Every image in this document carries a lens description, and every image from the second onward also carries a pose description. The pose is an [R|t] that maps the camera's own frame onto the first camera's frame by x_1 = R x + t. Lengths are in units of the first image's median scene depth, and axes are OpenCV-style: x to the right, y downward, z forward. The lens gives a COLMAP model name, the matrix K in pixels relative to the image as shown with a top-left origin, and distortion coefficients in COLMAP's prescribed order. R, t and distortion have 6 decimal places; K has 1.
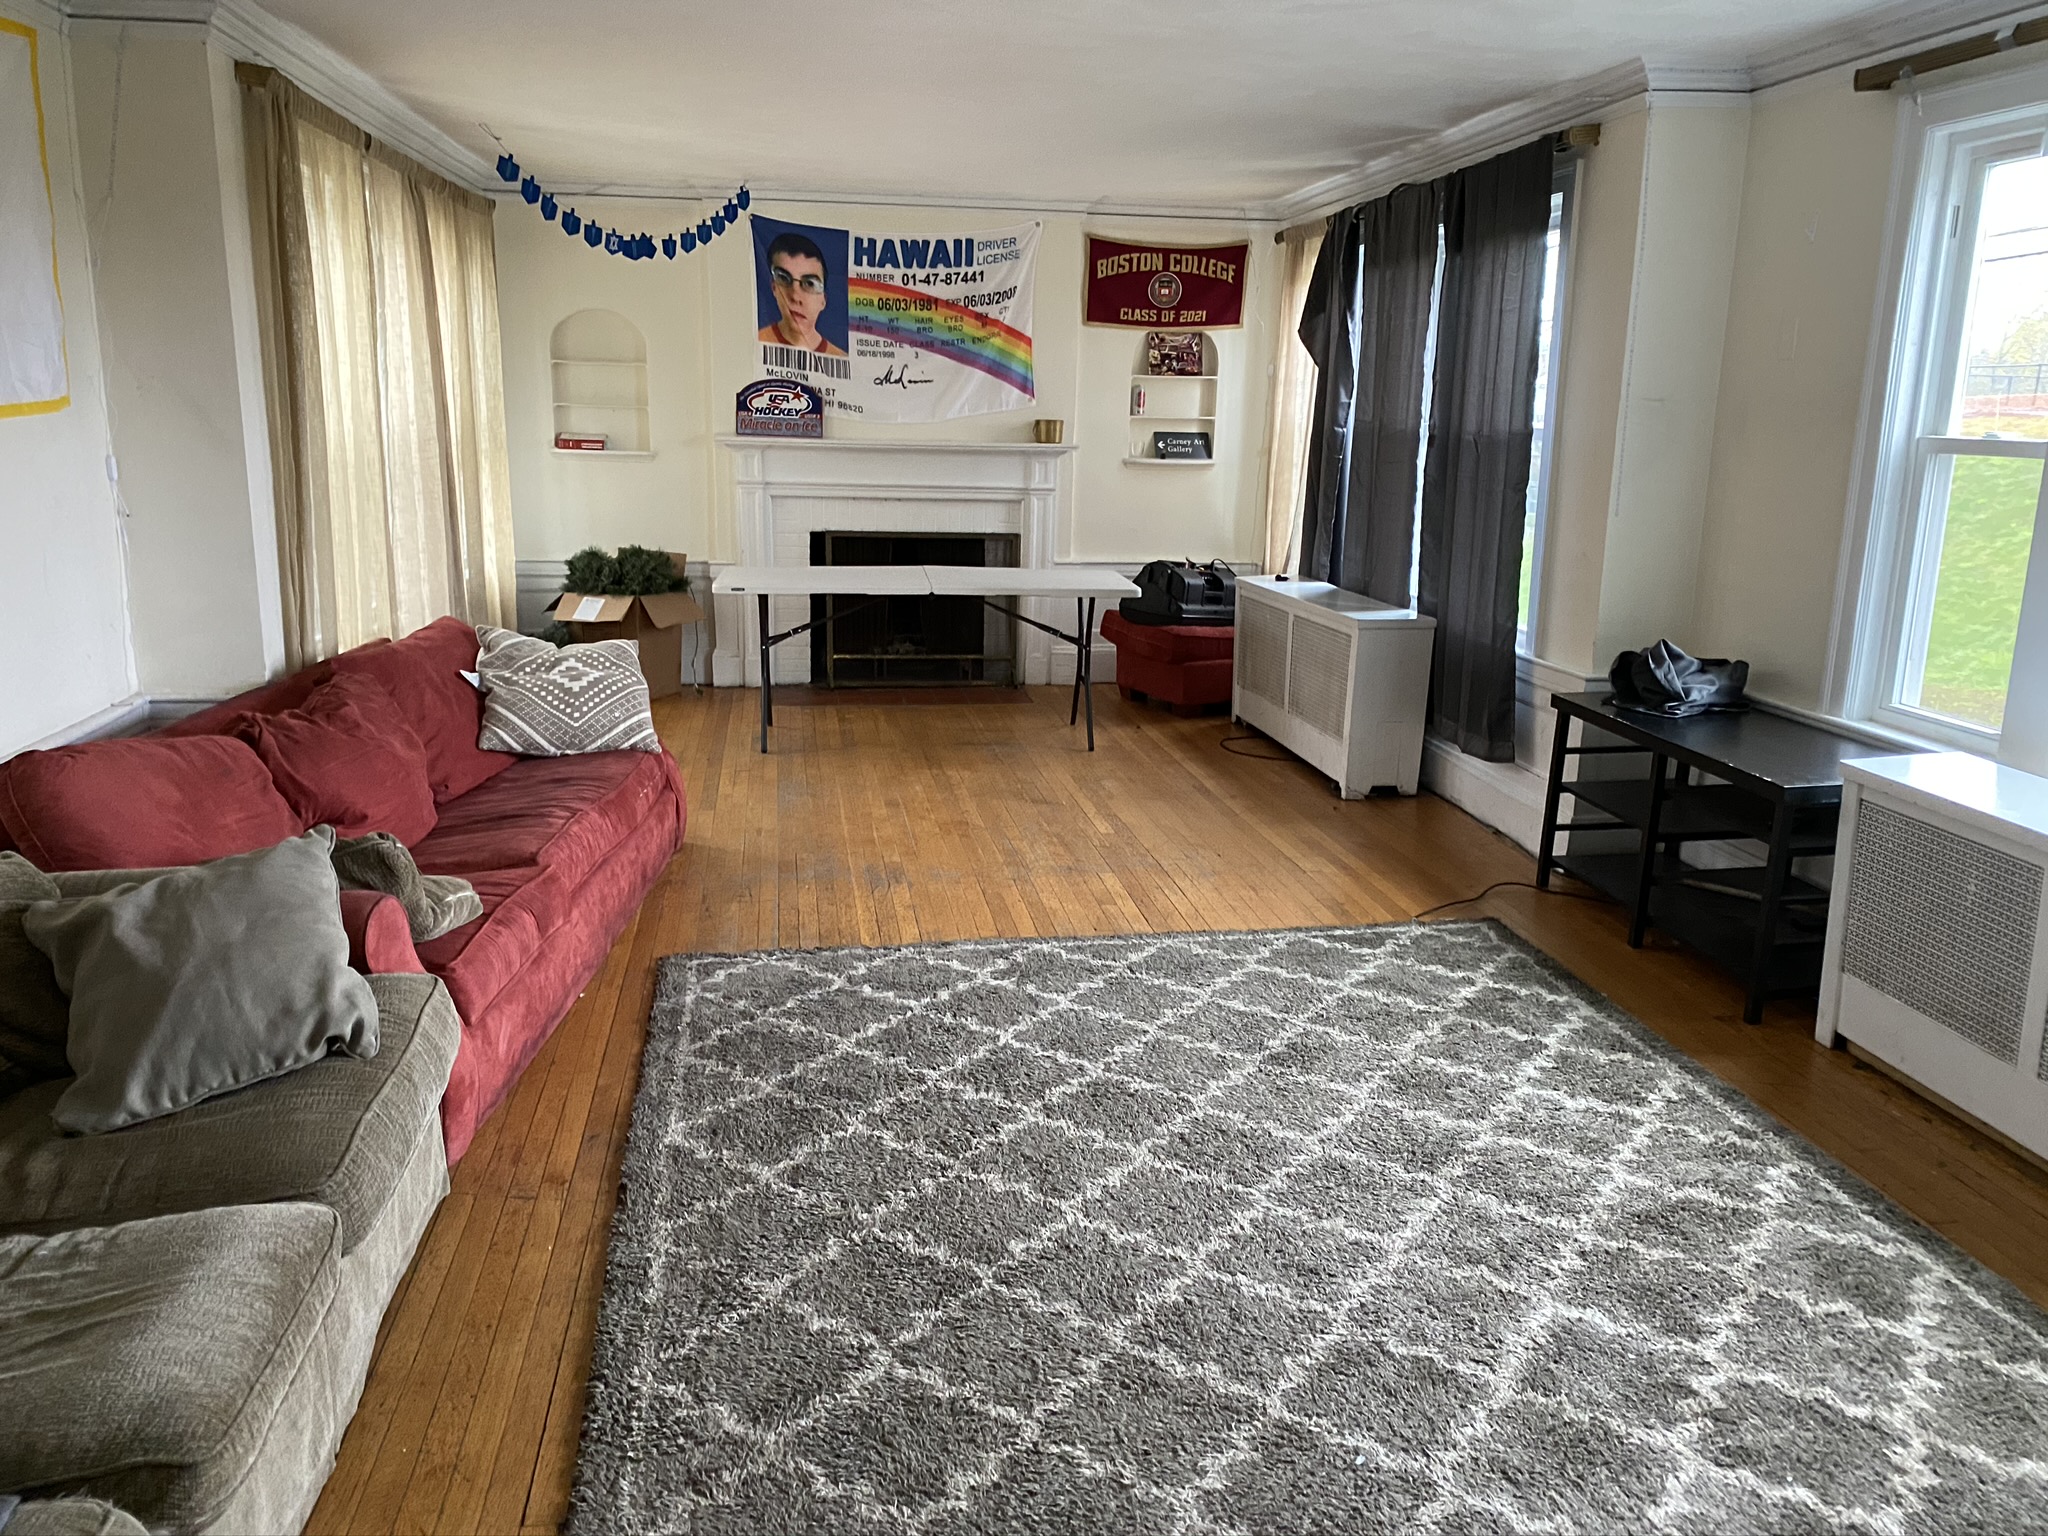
lens RADIAL K [[1607.6, 0, 1032.0], [0, 1607.6, 739.4], [0, 0, 1]] dist [0.070562, -0.079503]
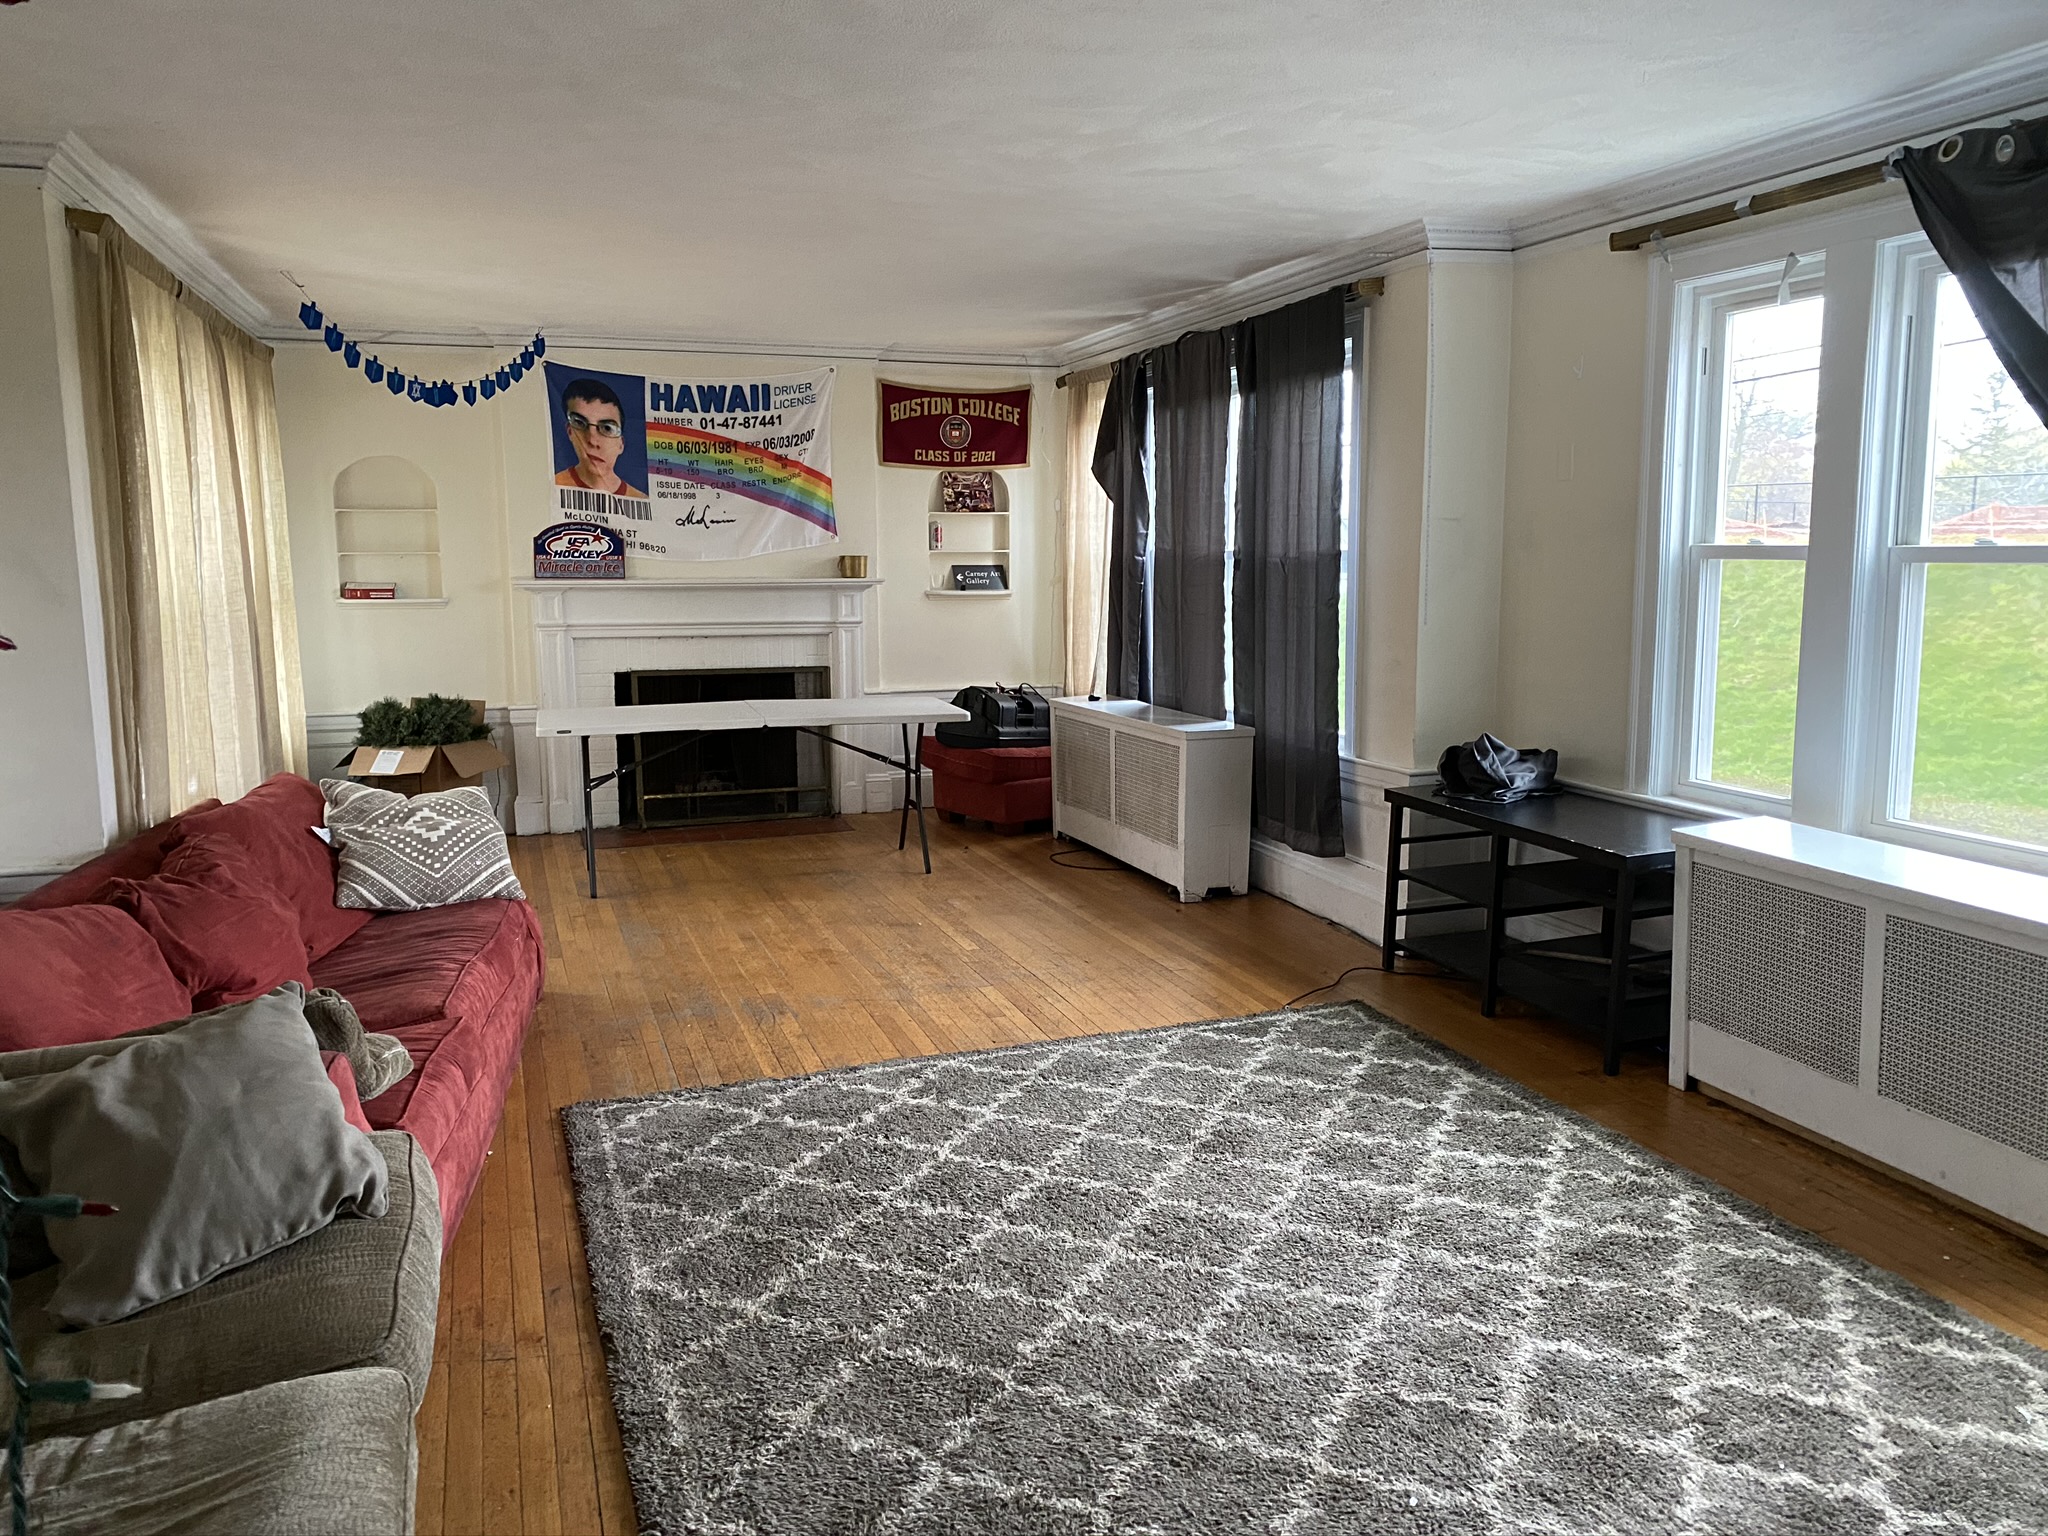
lens RADIAL K [[1607.6, 0, 1032.0], [0, 1607.6, 739.4], [0, 0, 1]] dist [0.070562, -0.079503]
pose [[0.982064, -0.048488, 0.182209, -0.136661], [0.063675, 0.994883, -0.078441, 0.010825], [-0.177473, 0.088636, 0.980126, -0.025315]]
